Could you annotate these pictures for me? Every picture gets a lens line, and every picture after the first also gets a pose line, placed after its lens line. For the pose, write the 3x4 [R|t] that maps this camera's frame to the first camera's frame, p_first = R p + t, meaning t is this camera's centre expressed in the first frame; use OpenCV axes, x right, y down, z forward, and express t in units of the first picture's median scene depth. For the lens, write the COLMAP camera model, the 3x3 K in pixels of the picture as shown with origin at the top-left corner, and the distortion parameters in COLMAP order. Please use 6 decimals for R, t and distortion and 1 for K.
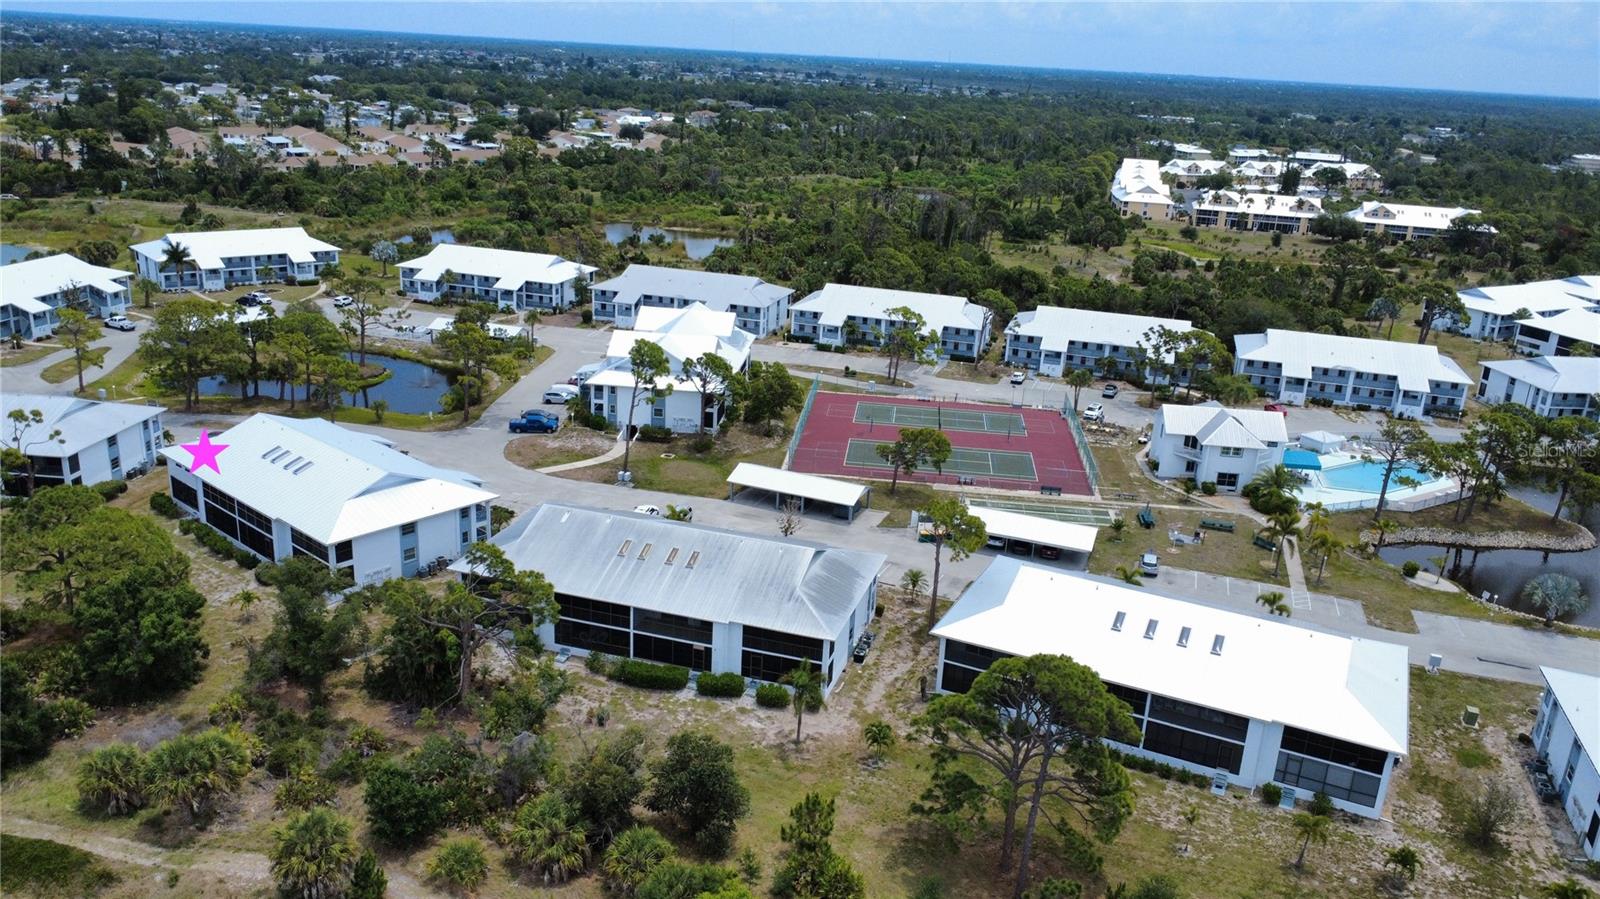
lens RADIAL K [[1208.3, 0, 800.5], [0, 1208.3, 455.0], [0, 0, 1]] dist [0.004758, -0.005295]
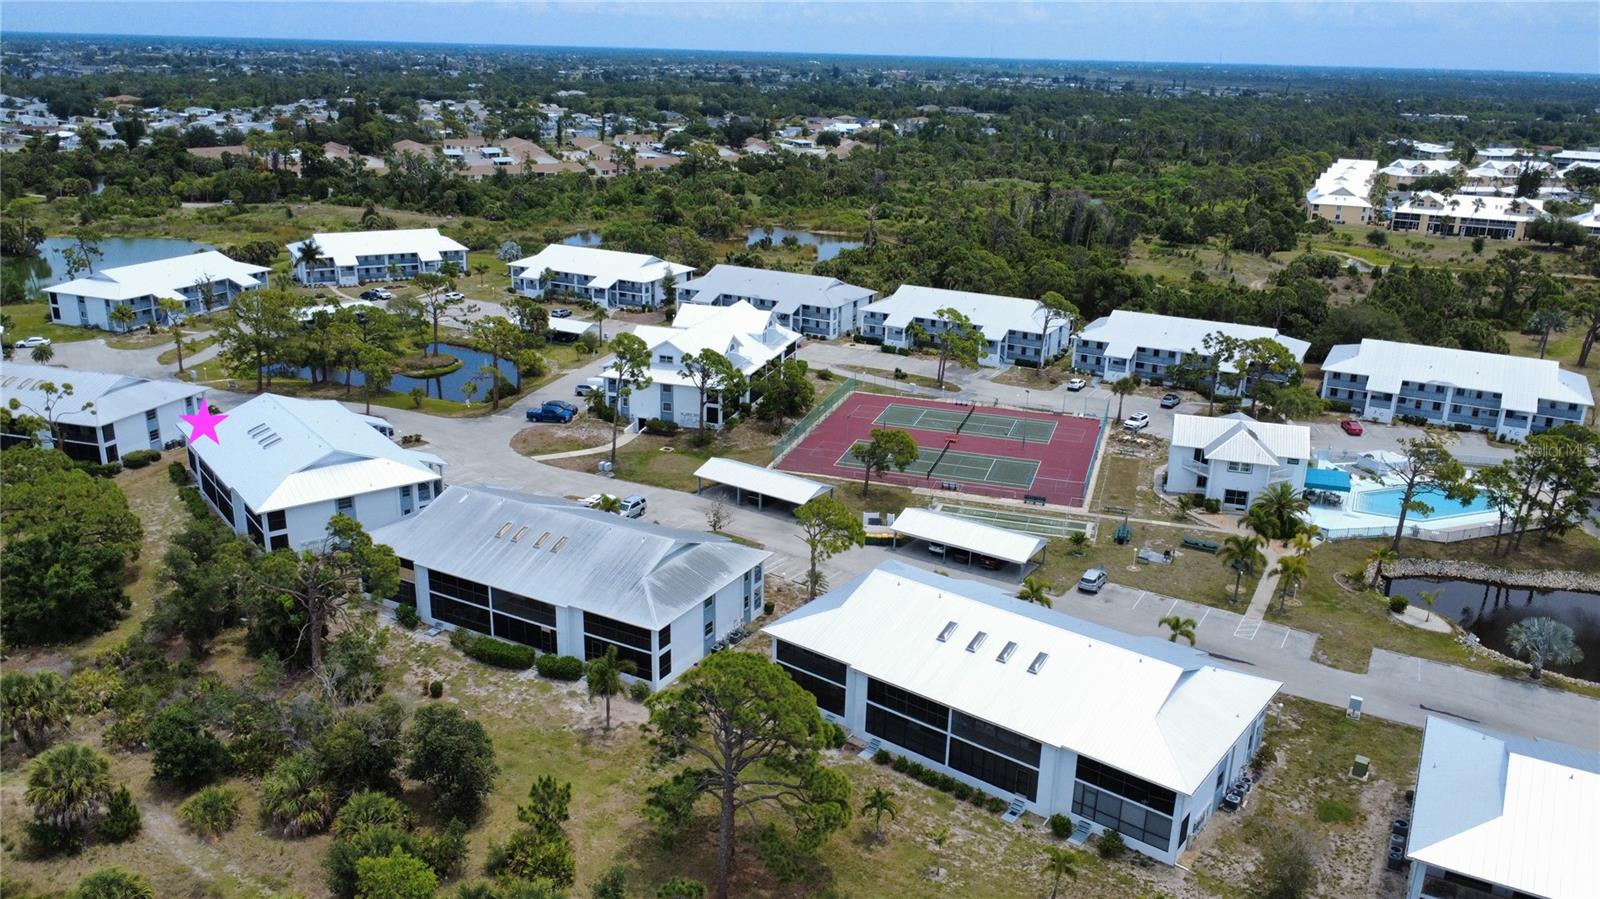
lens RADIAL K [[1208.3, 0, 800.5], [0, 1208.3, 455.0], [0, 0, 1]] dist [0.004758, -0.005295]
pose [[0.978405, 0.038916, -0.203000, 0.200450], [-0.040270, 0.999186, -0.002540, 0.003539], [0.202735, 0.010660, 0.979176, 0.026488]]
